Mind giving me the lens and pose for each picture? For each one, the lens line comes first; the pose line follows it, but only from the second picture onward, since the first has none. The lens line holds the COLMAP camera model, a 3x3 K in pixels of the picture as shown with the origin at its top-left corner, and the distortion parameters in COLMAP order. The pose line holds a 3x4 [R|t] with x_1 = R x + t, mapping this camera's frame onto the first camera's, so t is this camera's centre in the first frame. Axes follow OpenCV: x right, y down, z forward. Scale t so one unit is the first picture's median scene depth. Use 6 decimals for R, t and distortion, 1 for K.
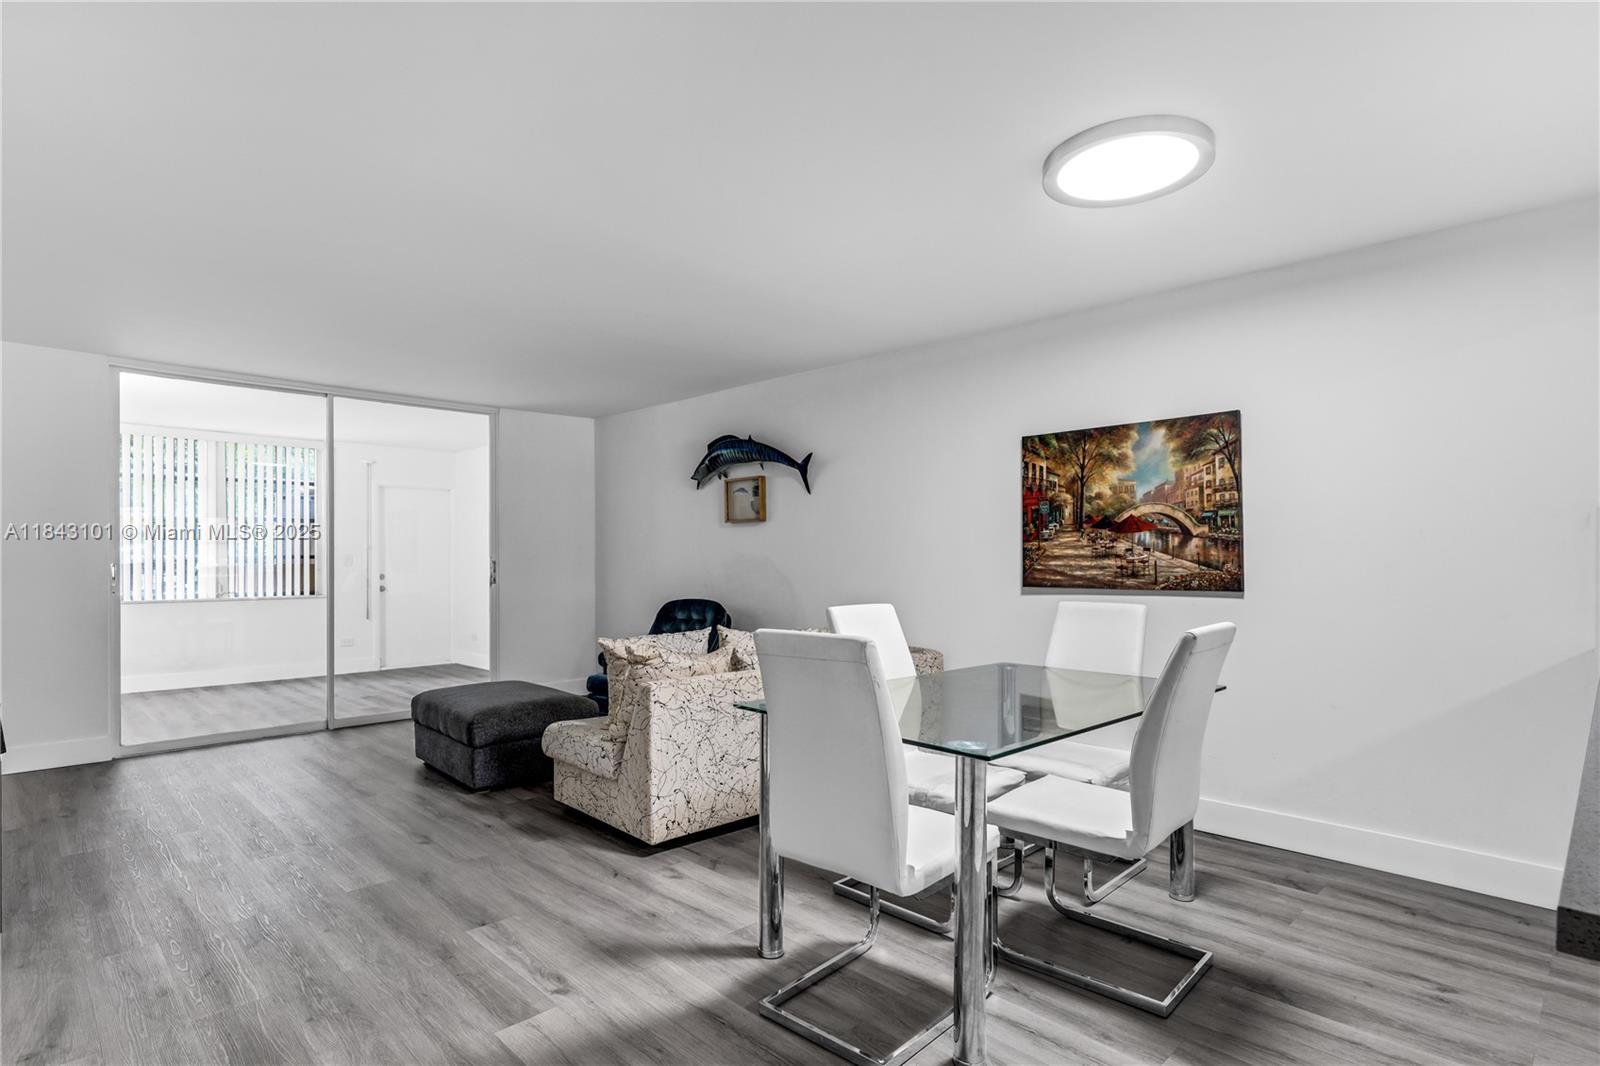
lens RADIAL K [[829.2, 0, 781.6], [0, 829.2, 561.9], [0, 0, 1]] dist [-0.000878, -0.001196]
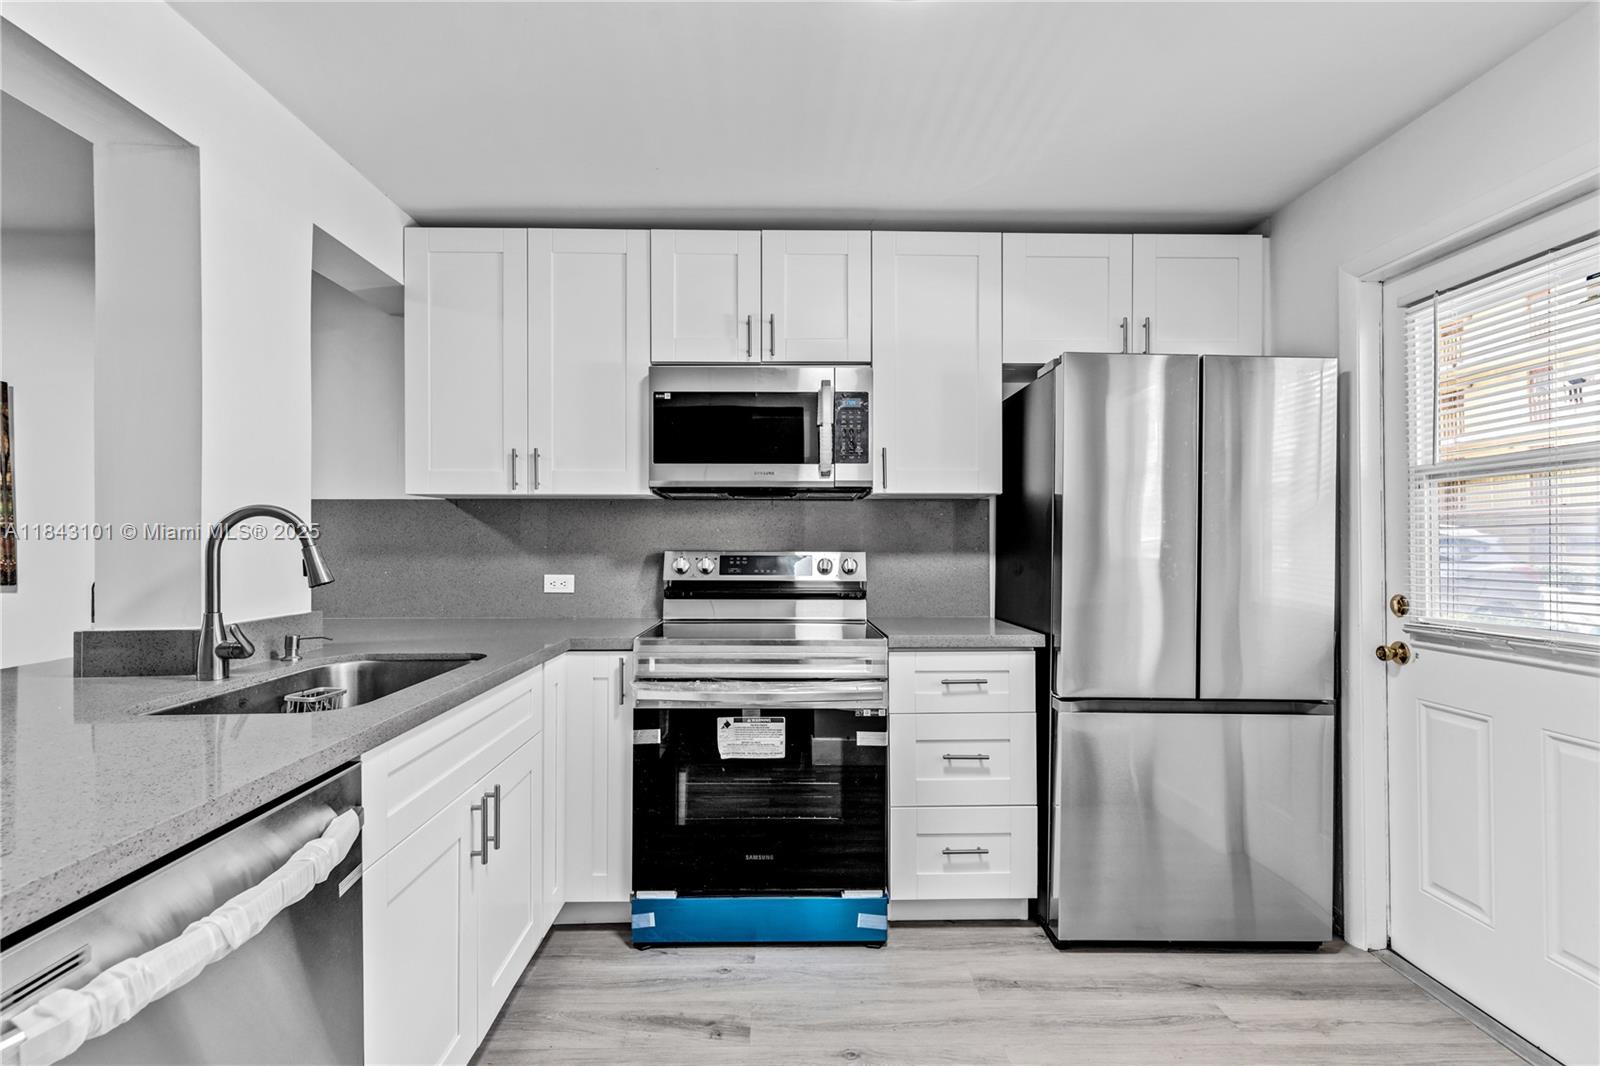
lens RADIAL K [[764.9, 0, 805.3], [0, 764.9, 539.0], [0, 0, 1]] dist [0.000774, 0.000333]
pose [[0.669904, 0.001516, 0.742446, 0.463120], [0.007908, 0.999927, -0.009177, 0.000490], [-0.742405, 0.012019, 0.669843, -0.170257]]
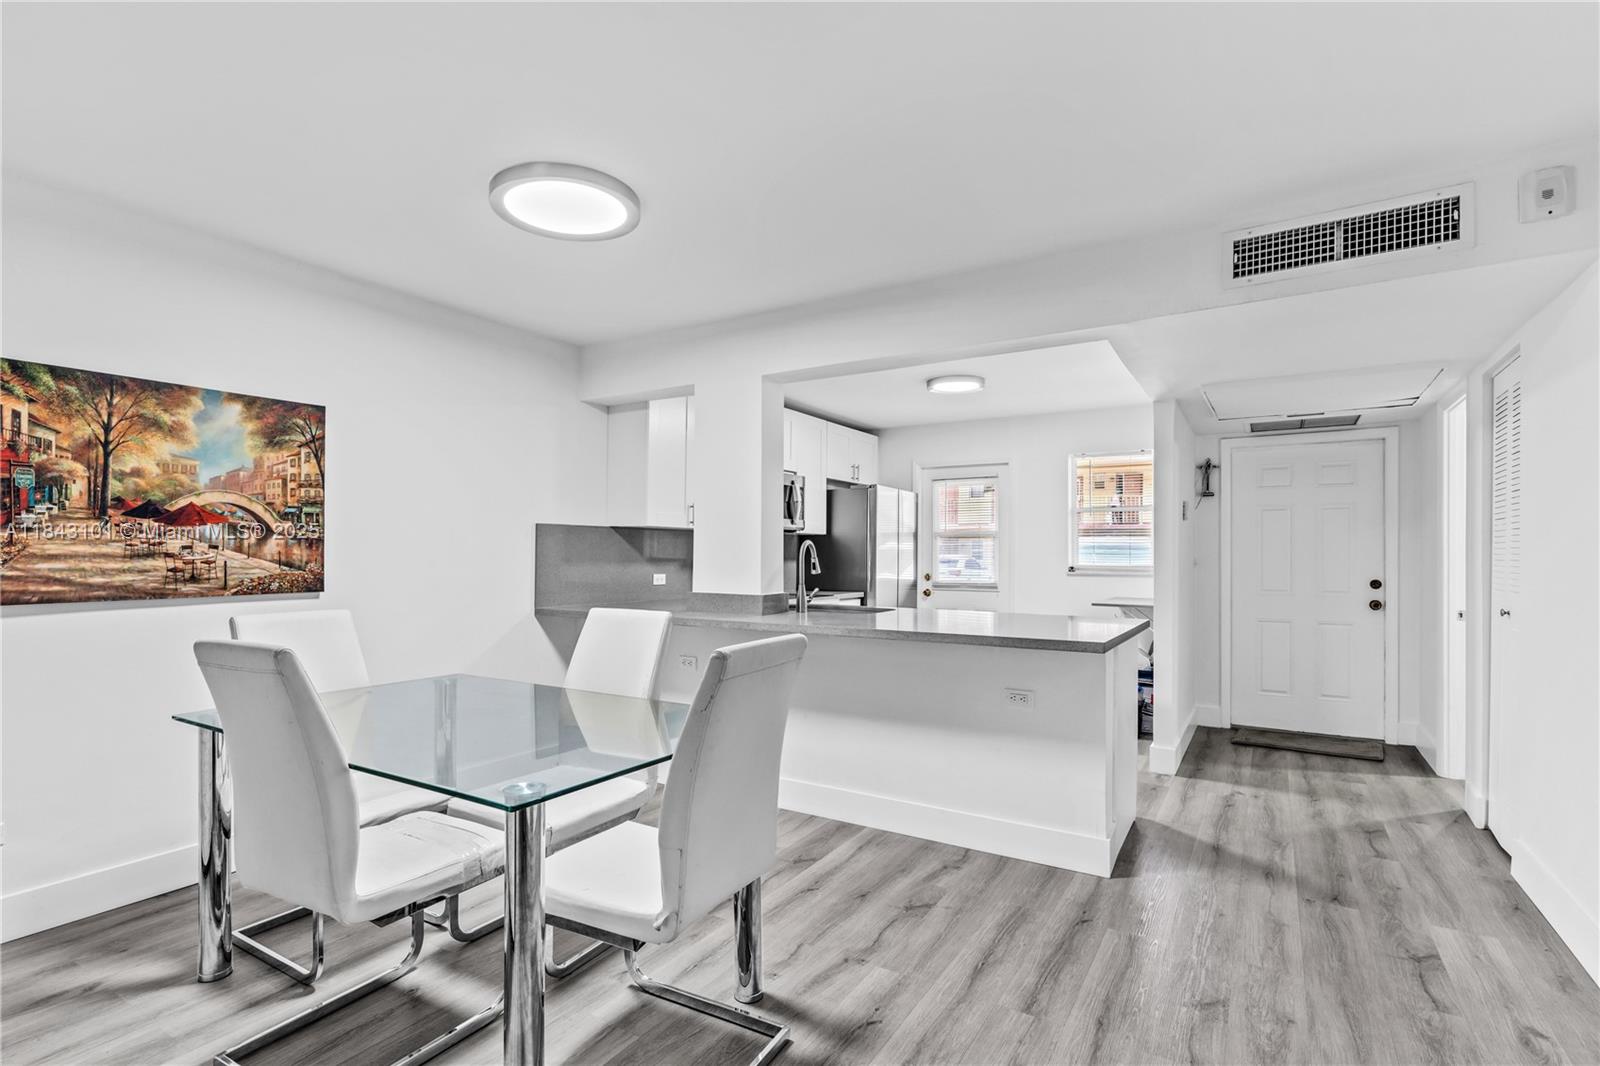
lens RADIAL K [[764.9, 0, 813.3], [0, 764.9, 552.0], [0, 0, 1]] dist [0.000774, 0.000333]
pose [[-0.269566, 0.001887, 0.962980, -0.425367], [0.003195, 0.999994, -0.001065, -0.007242], [-0.962977, 0.002790, -0.269570, 0.615125]]
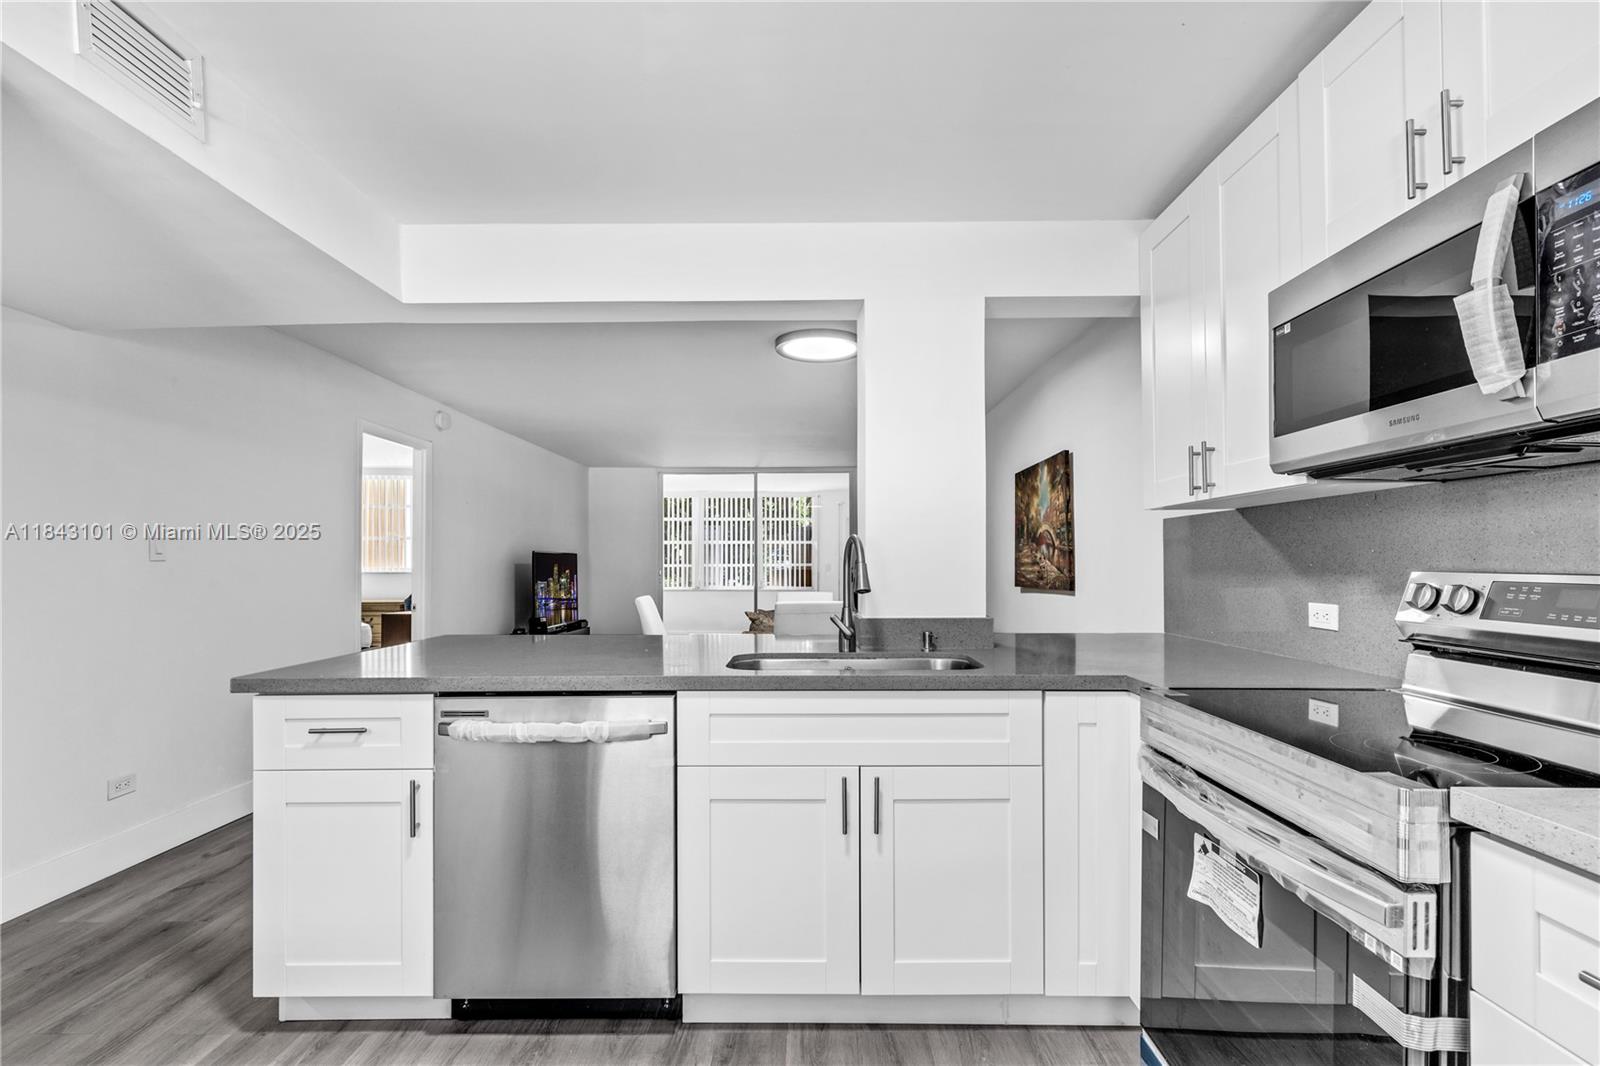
lens RADIAL K [[764.9, 0, 801.3], [0, 764.9, 562.3], [0, 0, 1]] dist [0.000774, 0.000333]
pose [[0.714562, -0.005607, -0.699550, 0.978042], [-0.001247, 0.999956, -0.009289, 0.003254], [0.699571, 0.007510, 0.714523, -0.128368]]
